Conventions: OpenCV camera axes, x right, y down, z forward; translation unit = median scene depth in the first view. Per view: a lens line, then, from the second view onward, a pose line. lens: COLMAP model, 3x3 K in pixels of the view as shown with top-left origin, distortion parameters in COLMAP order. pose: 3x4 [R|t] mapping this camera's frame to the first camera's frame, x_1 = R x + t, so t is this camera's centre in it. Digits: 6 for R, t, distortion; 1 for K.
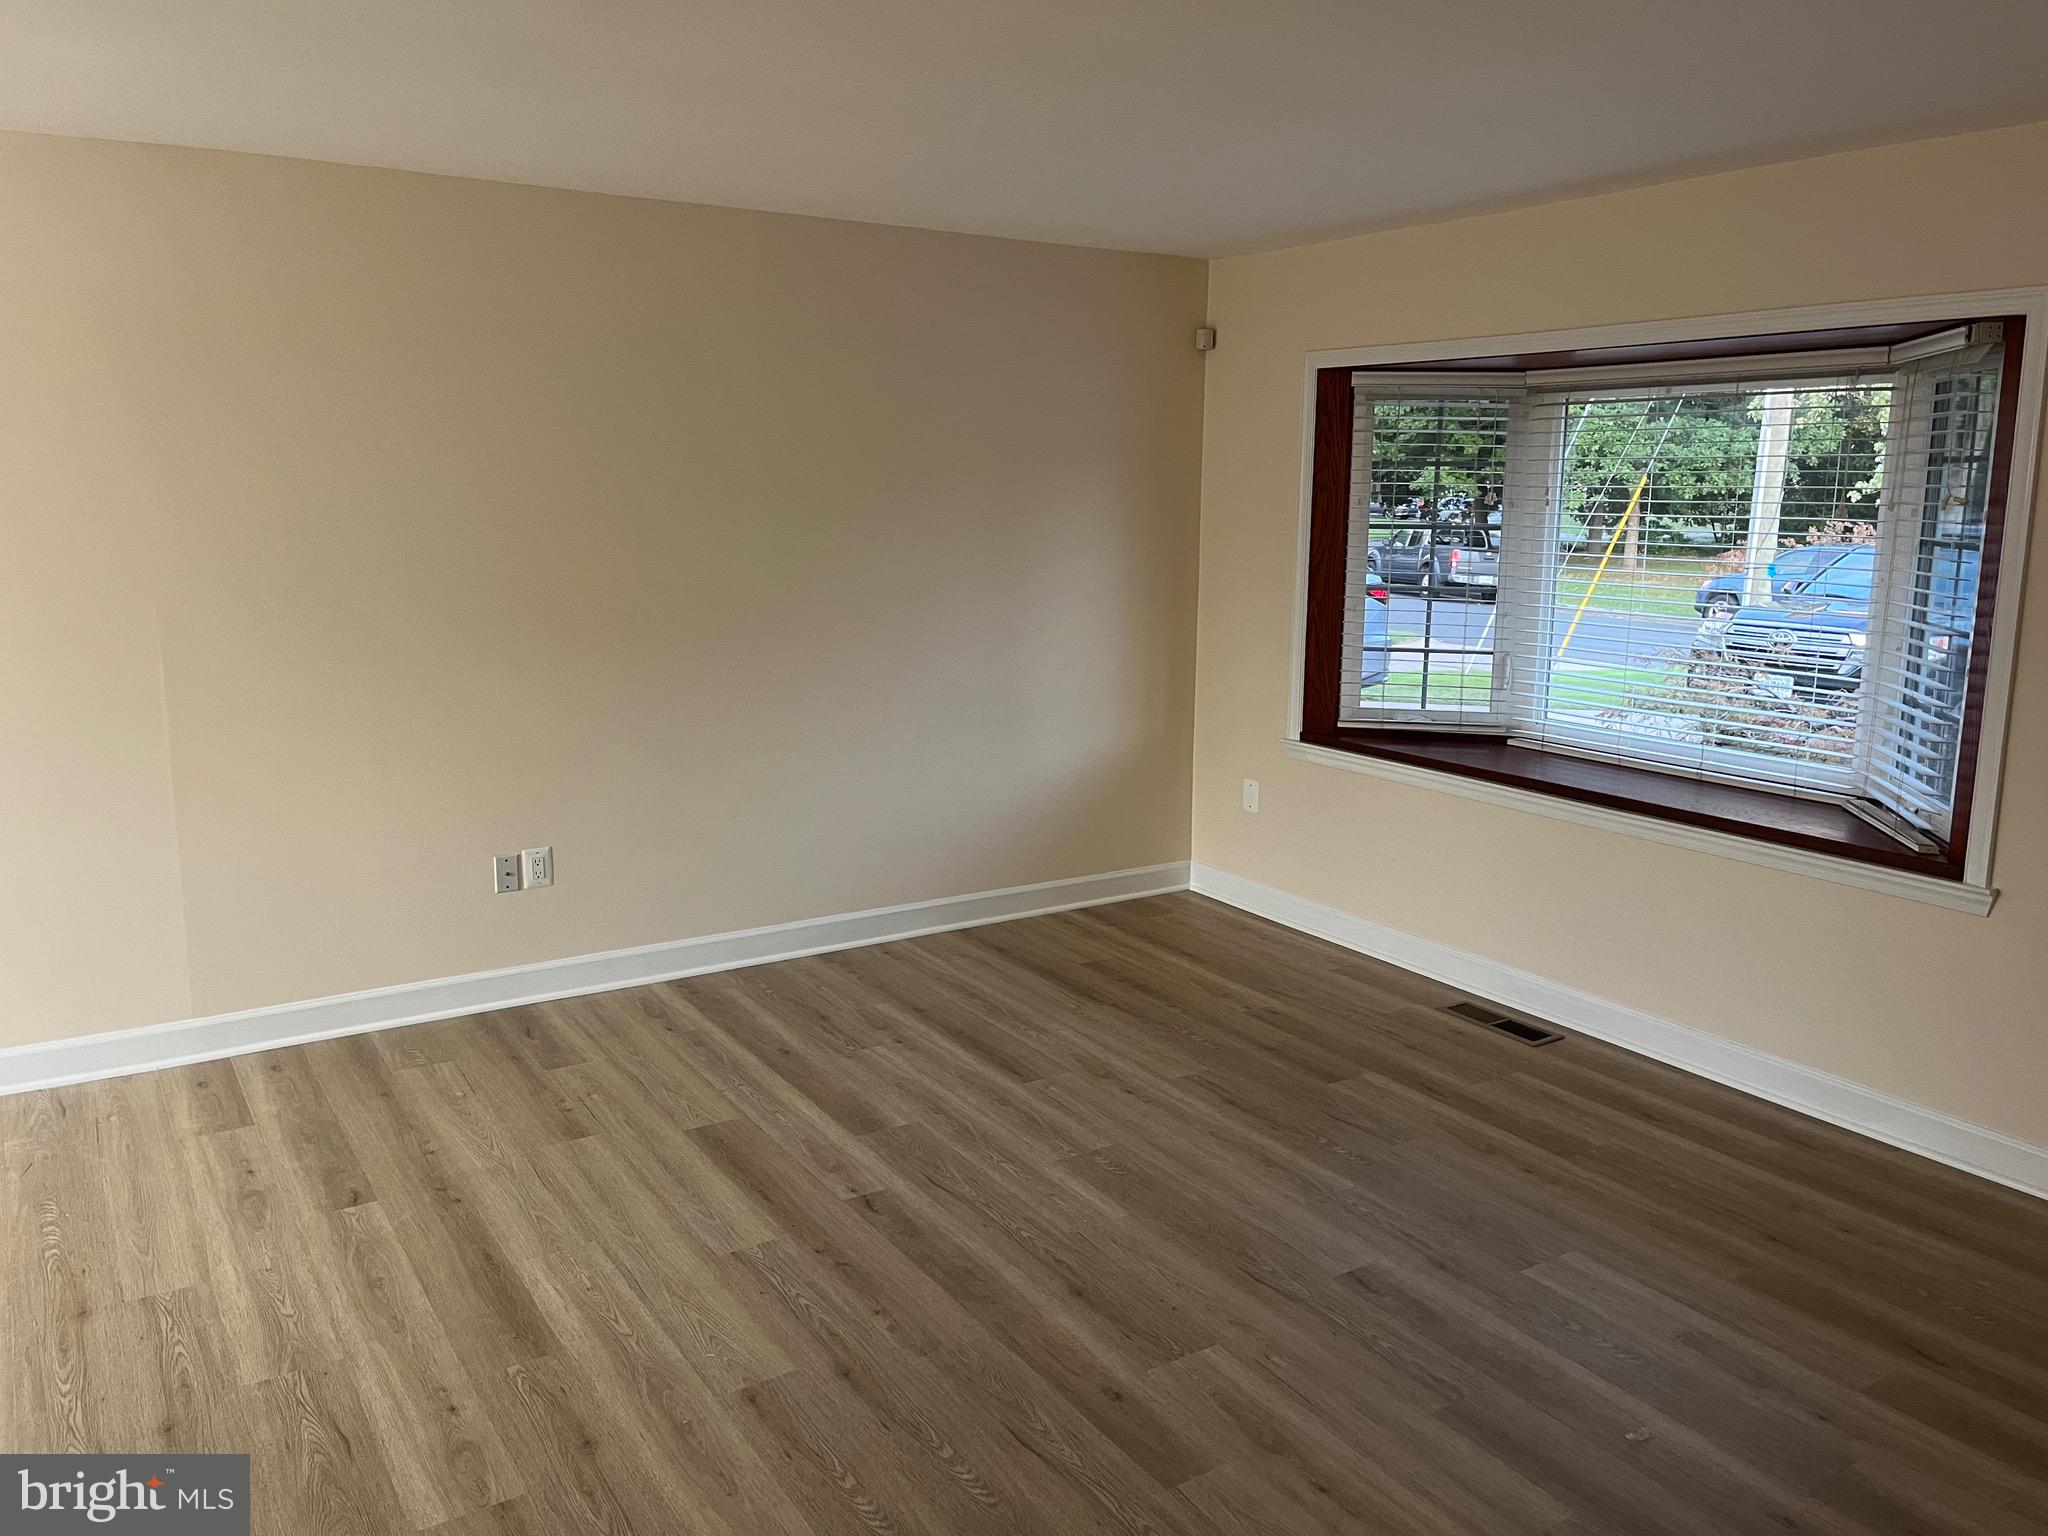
lens RADIAL K [[1548.3, 0, 1028.7], [0, 1548.3, 760.0], [0, 0, 1]] dist [0.081393, -0.107855]
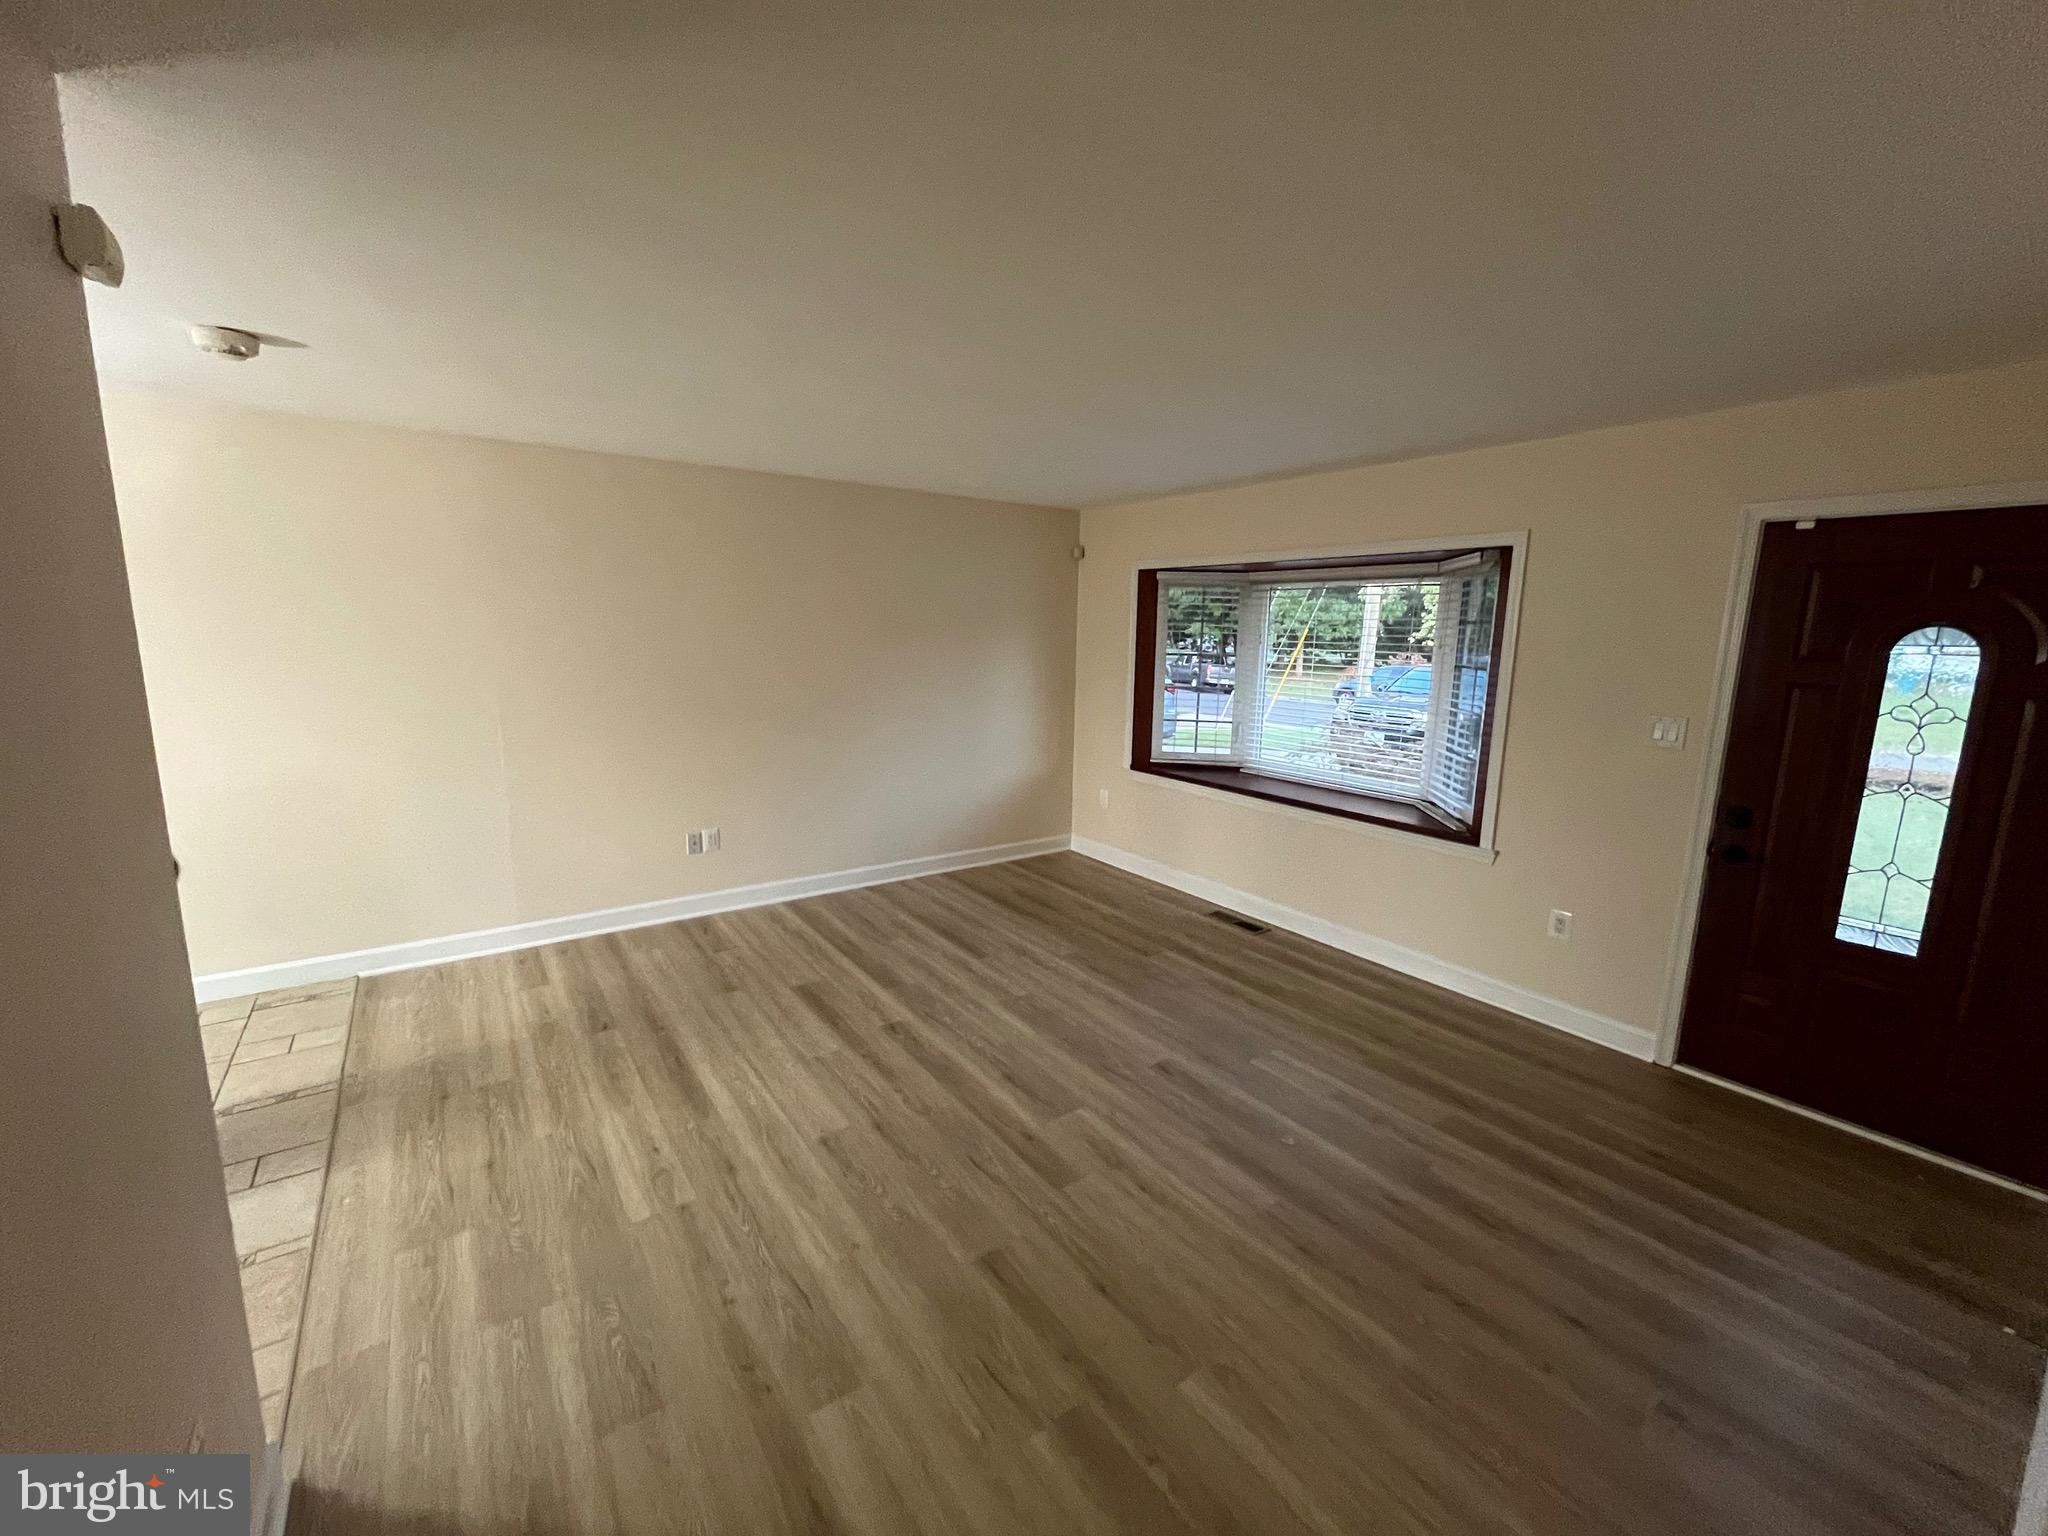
lens RADIAL K [[824.4, 0, 1018.5], [0, 824.4, 765.6], [0, 0, 1]] dist [-0.001436, -0.000021]
pose [[0.999194, 0.000856, 0.040141, 0.003465], [-0.000381, 0.999930, -0.011835, -0.006604], [-0.040148, 0.011810, 0.999124, 0.032493]]
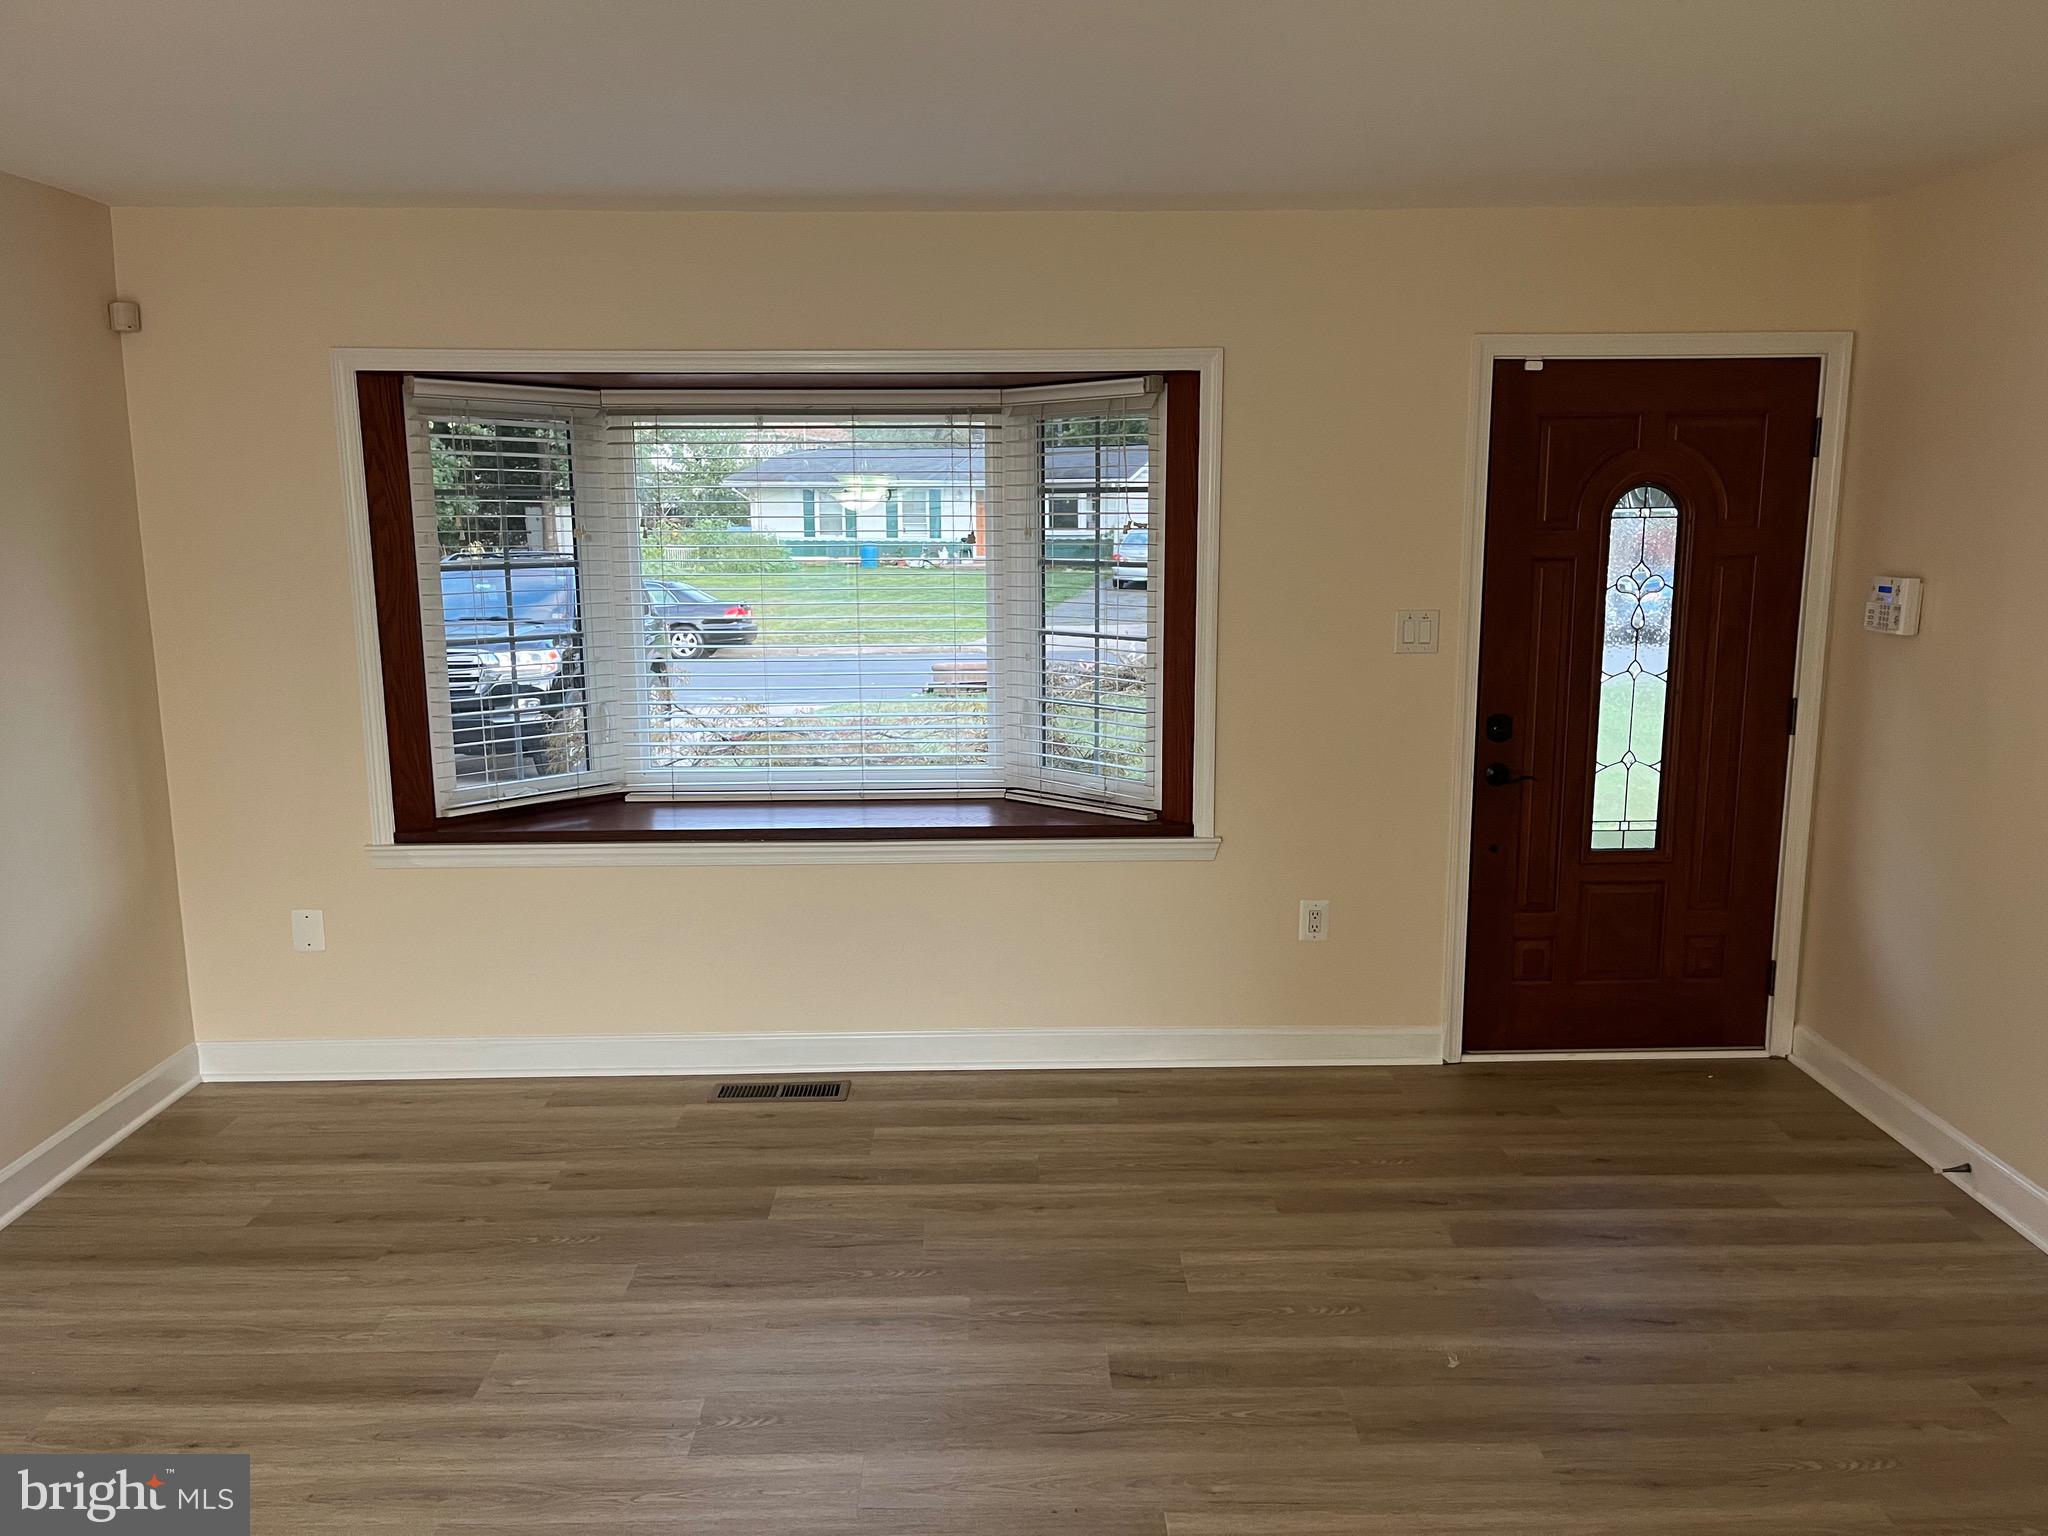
lens RADIAL K [[1552.6, 0, 1040.1], [0, 1552.6, 769.8], [0, 0, 1]] dist [0.081127, -0.096251]
pose [[0.522038, -0.156689, 0.838406, -0.416022], [0.163139, 0.983176, 0.082166, -0.081123], [-0.837175, 0.093883, 0.538817, 0.393448]]
